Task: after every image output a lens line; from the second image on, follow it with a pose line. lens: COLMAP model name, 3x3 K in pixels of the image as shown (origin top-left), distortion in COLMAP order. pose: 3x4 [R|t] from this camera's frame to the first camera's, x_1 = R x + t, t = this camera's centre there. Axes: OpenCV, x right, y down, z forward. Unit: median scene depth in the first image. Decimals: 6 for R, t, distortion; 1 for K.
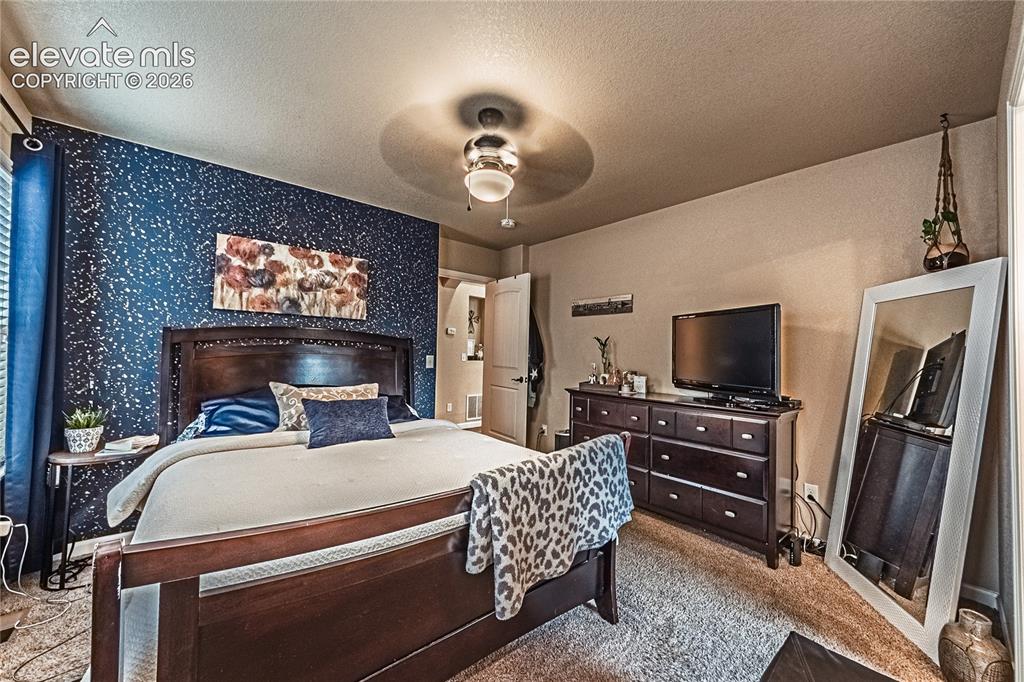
lens RADIAL K [[377.6, 0, 512.0], [0, 377.6, 341.0], [0, 0, 1]] dist [-0.000956, -0.000075]
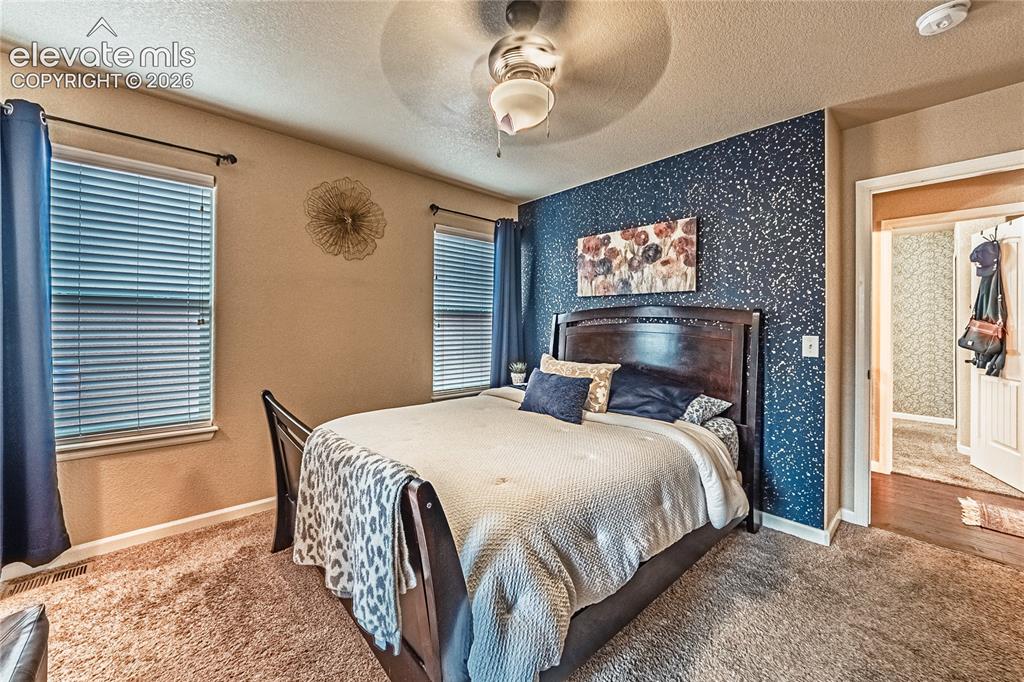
lens RADIAL K [[384.0, 0, 513.6], [0, 384.0, 323.8], [0, 0, 1]] dist [-0.000600, -0.000028]
pose [[0.054534, -0.019742, -0.998317, 0.461053], [0.028039, 0.999441, -0.018232, 0.021636], [0.998118, -0.026998, 0.055057, 0.619544]]
